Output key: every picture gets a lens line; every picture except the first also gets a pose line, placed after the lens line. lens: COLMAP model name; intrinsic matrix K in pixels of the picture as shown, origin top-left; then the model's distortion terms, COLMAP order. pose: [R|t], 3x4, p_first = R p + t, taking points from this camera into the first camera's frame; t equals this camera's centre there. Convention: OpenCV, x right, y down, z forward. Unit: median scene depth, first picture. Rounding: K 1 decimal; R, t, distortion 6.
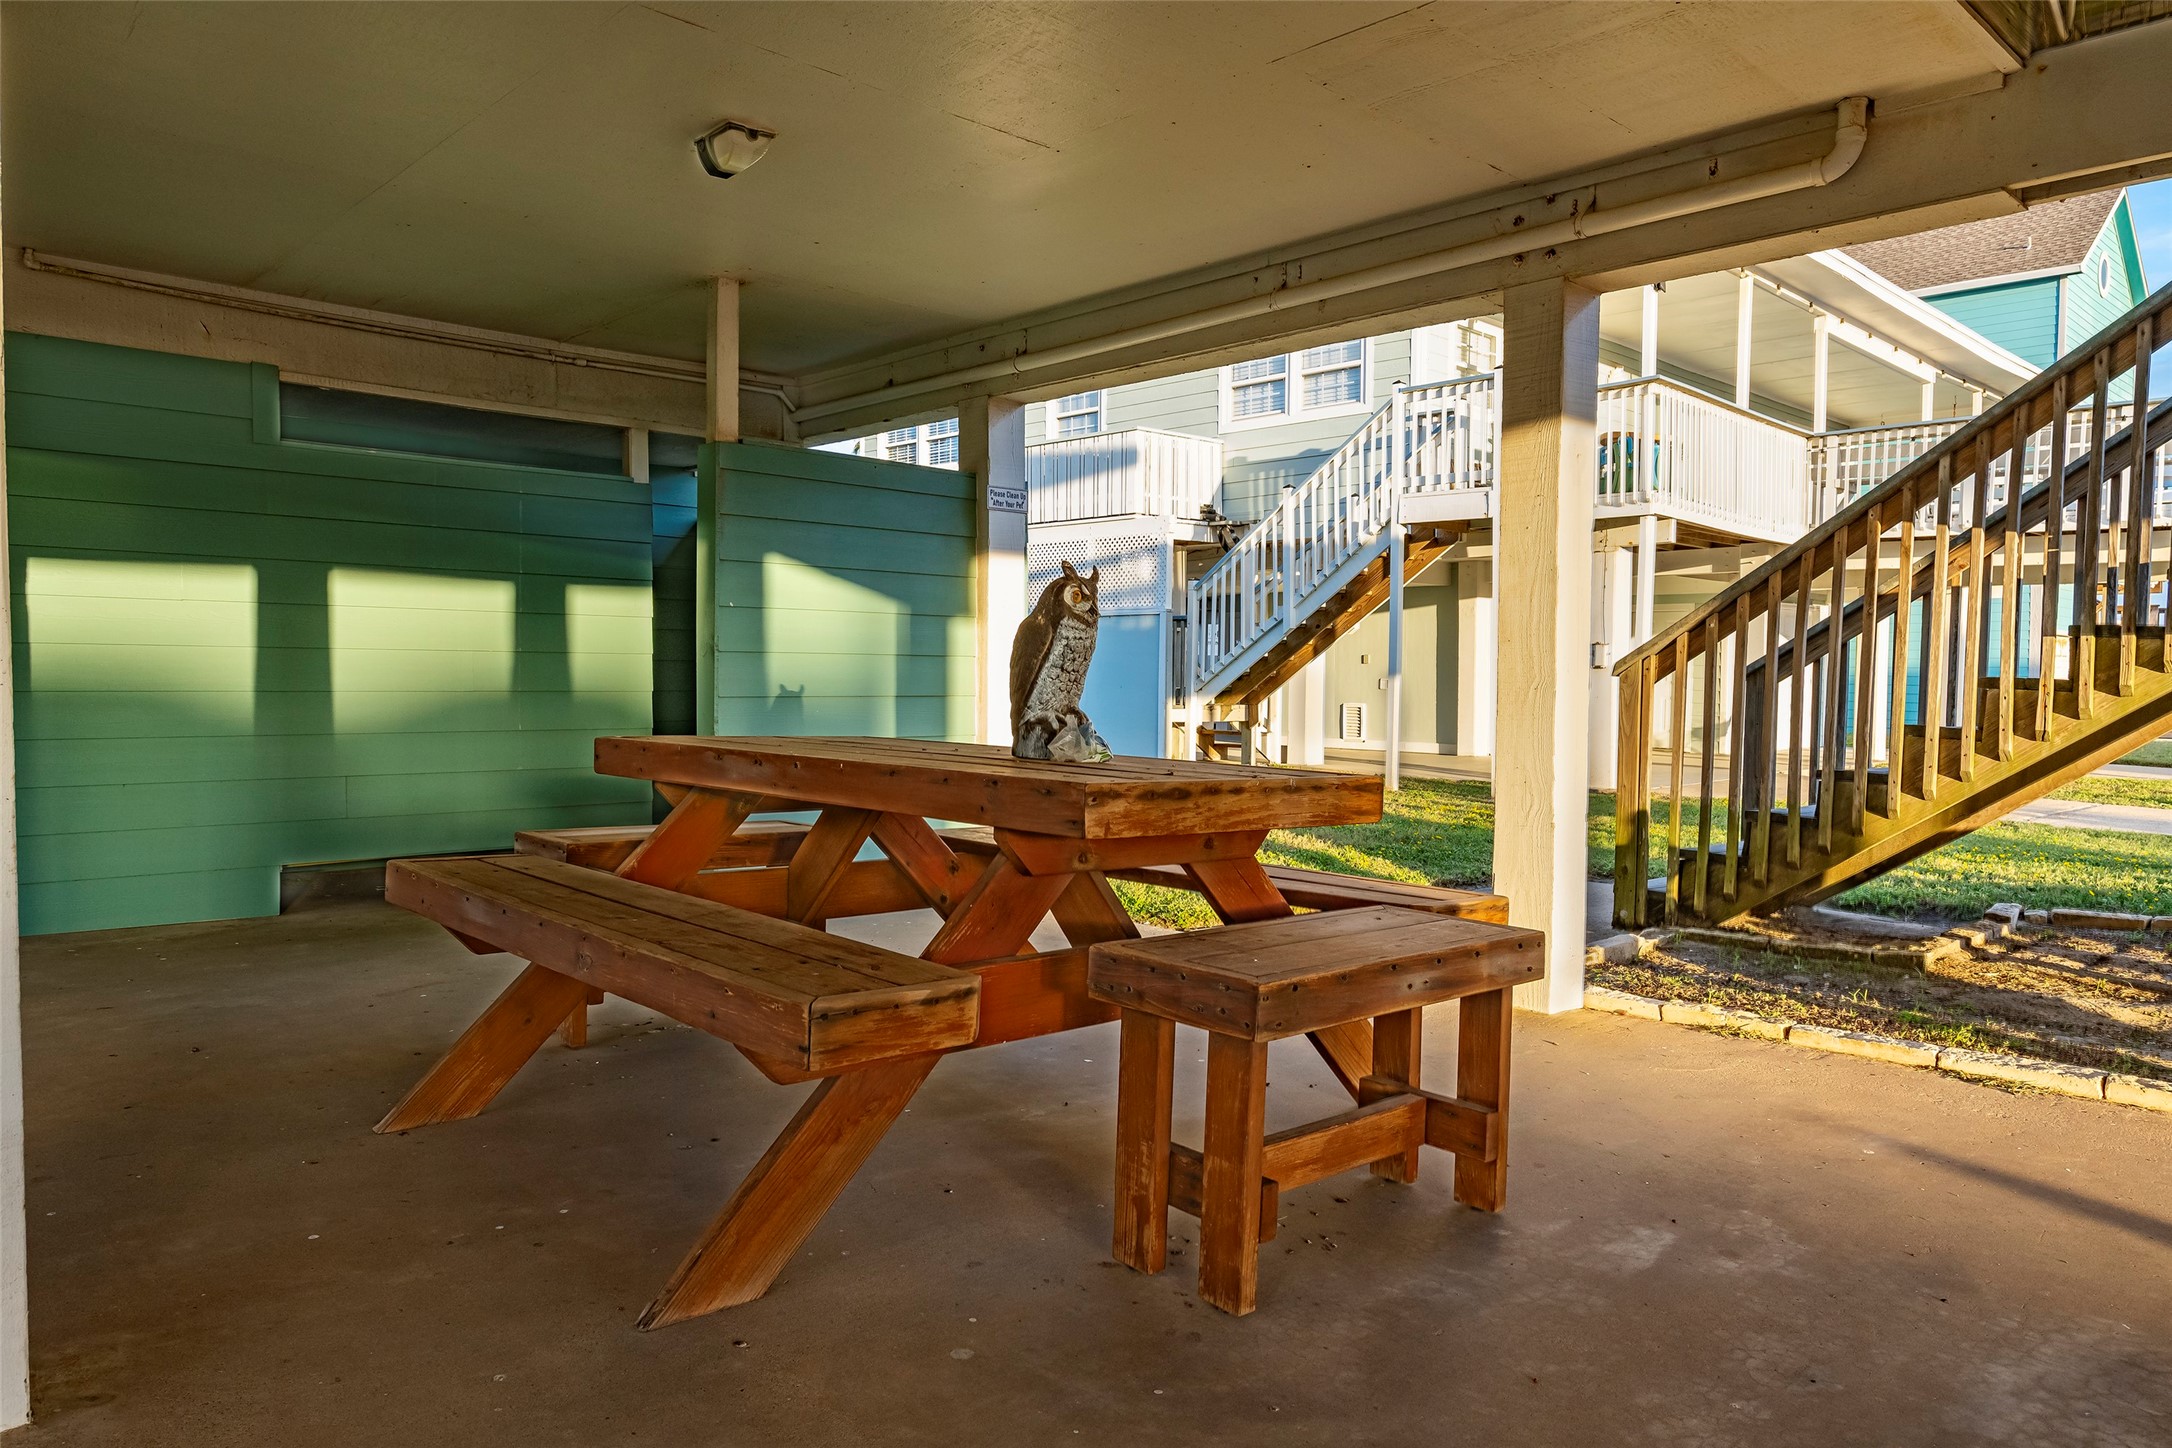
lens RADIAL K [[1463.0, 0, 1089.6], [0, 1463.0, 728.0], [0, 0, 1]] dist [-0.000062, -0.000111]
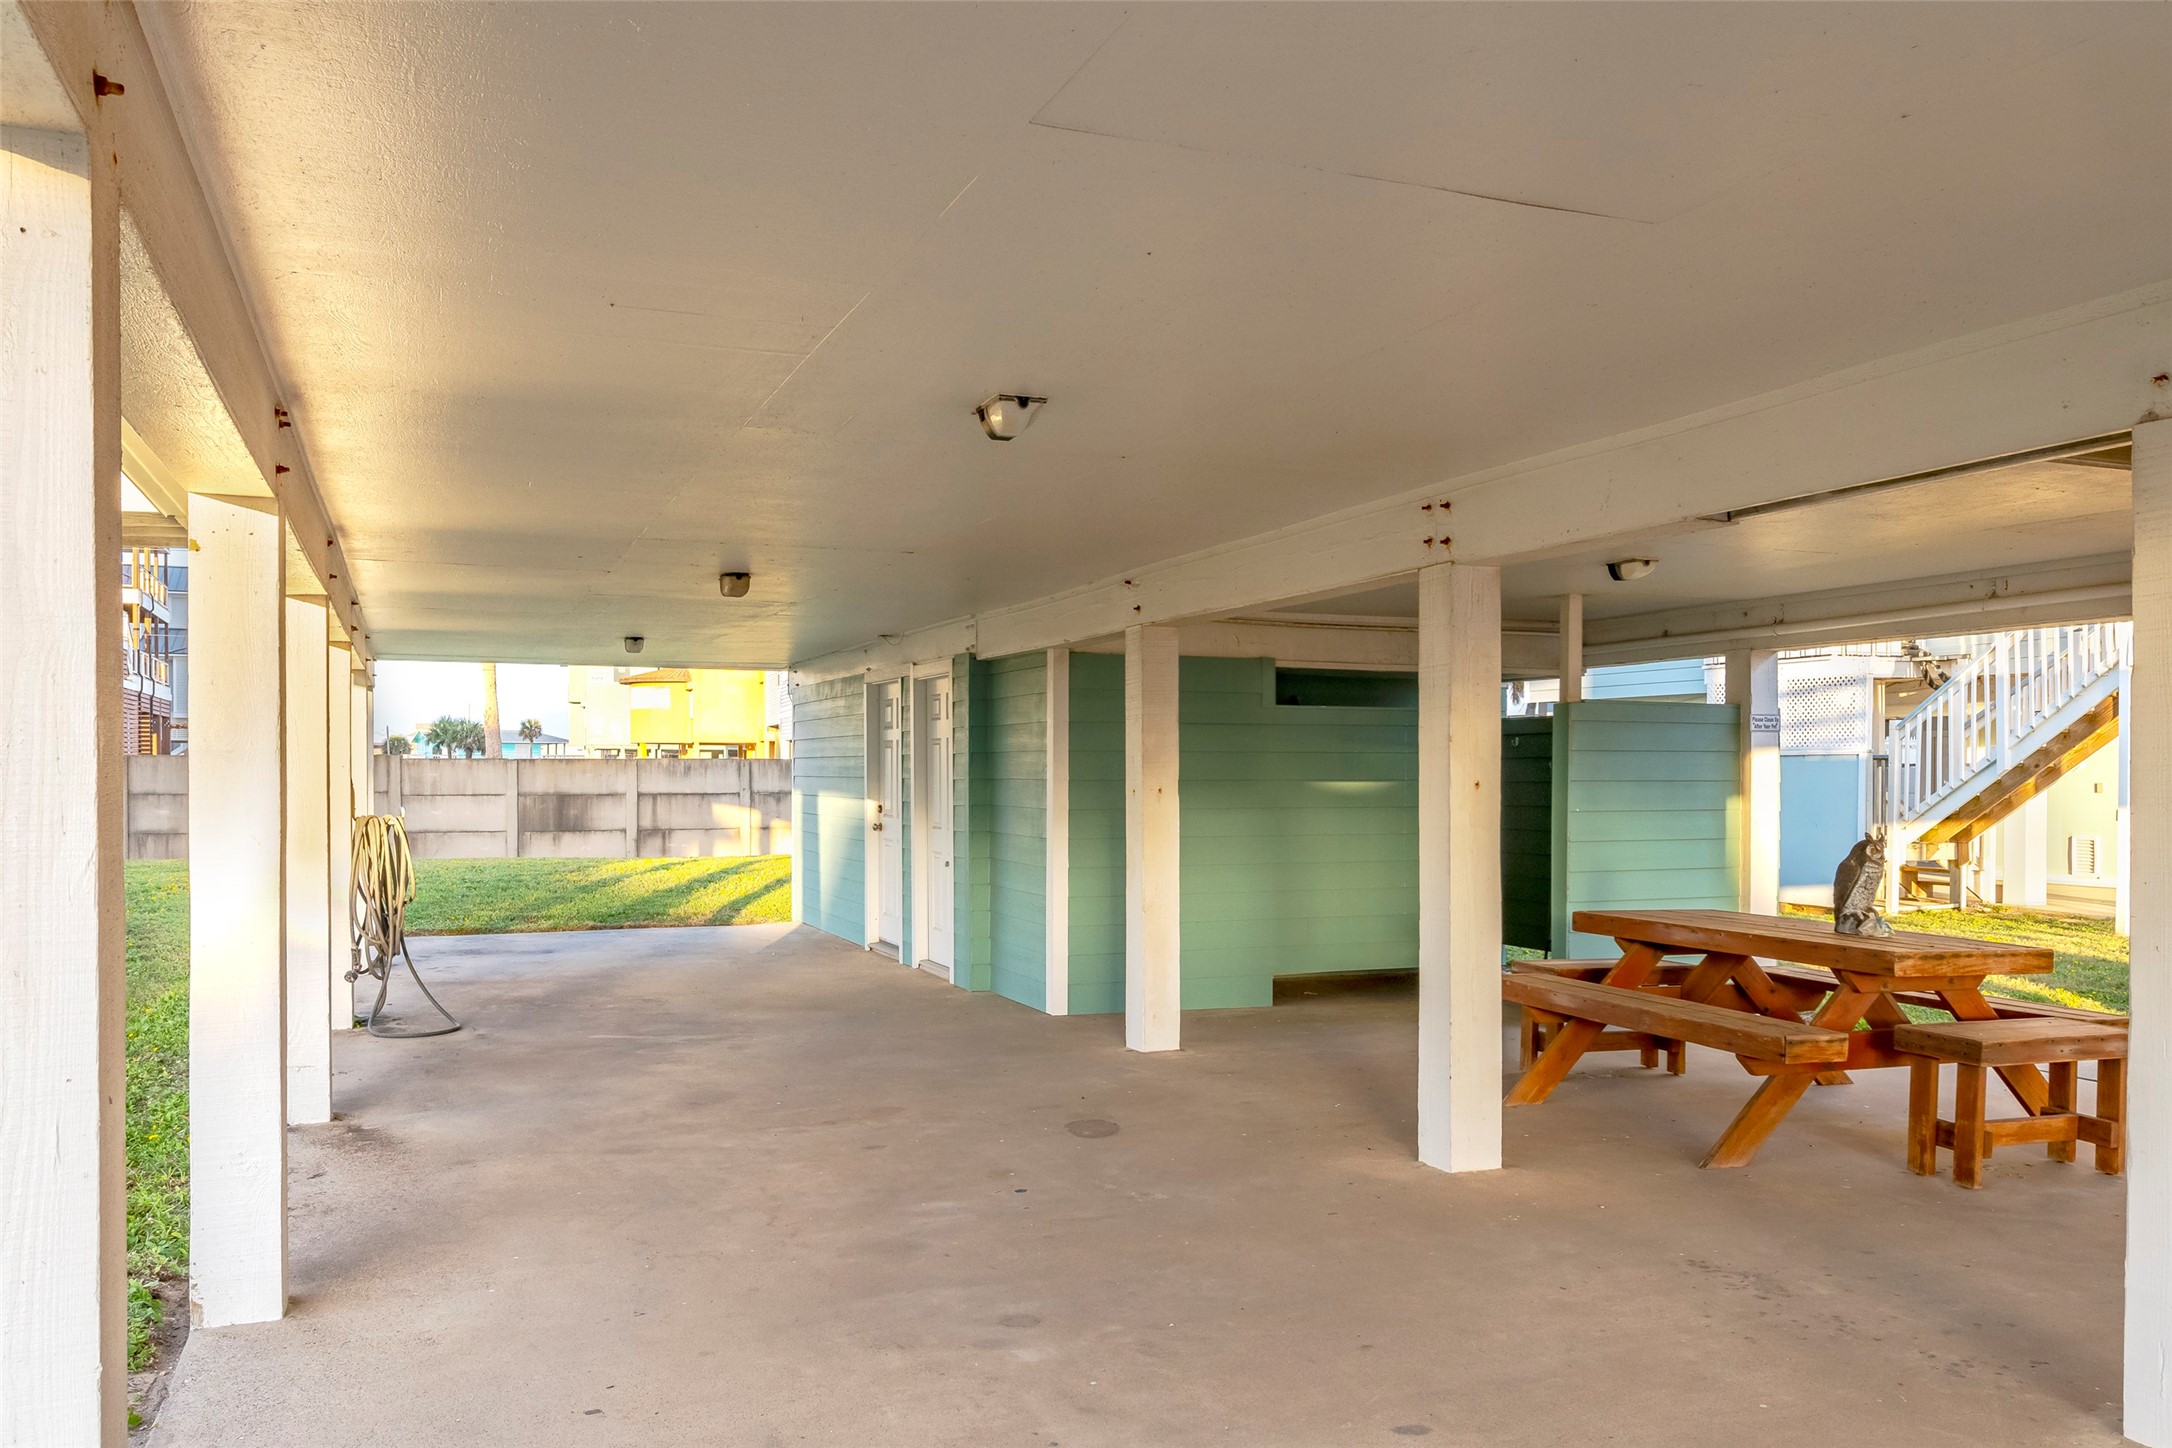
lens RADIAL K [[1802.3, 0, 994.9], [0, 1802.3, 776.4], [0, 0, 1]] dist [0.005911, -0.014220]
pose [[0.929624, -0.004874, -0.368477, -0.127657], [-0.004735, 0.999672, -0.025169, -0.074841], [0.368478, 0.025142, 0.929296, -1.007367]]
